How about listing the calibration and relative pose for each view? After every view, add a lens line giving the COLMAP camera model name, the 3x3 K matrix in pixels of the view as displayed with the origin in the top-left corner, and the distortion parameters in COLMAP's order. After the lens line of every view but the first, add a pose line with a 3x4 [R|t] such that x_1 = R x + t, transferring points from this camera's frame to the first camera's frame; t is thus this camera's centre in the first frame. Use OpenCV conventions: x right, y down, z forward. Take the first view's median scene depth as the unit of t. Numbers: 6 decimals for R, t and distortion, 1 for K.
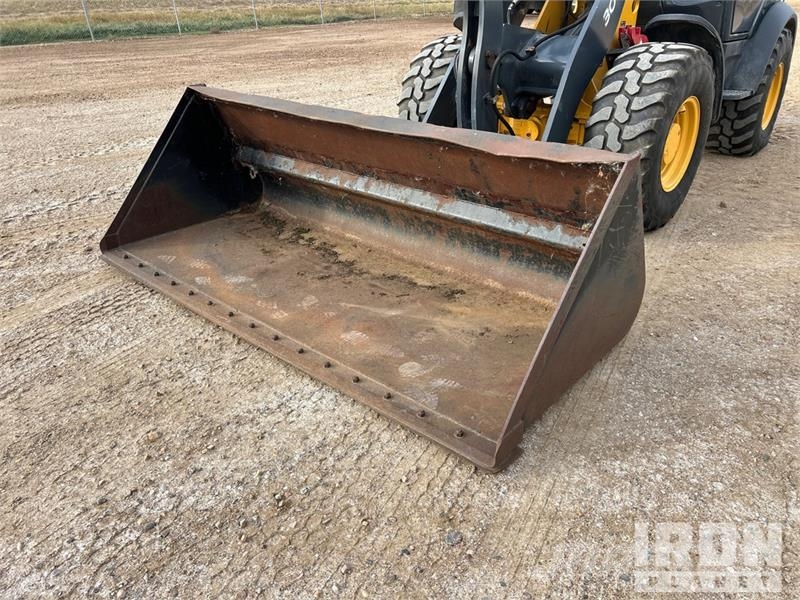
lens RADIAL K [[600.2, 0, 402.2], [0, 600.2, 313.2], [0, 0, 1]] dist [0.052539, -0.057109]
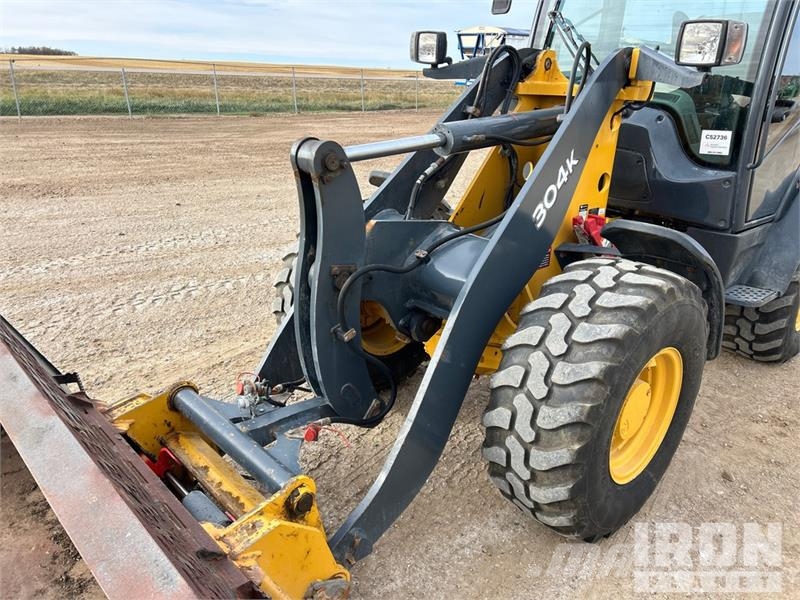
lens RADIAL K [[600.2, 0, 407.2], [0, 600.2, 305.8], [0, 0, 1]] dist [0.052539, -0.057109]
pose [[0.994917, 0.077108, -0.064771, 0.235534], [-0.084618, 0.988844, -0.122585, -0.287127], [0.054596, 0.127442, 0.990342, 0.335991]]
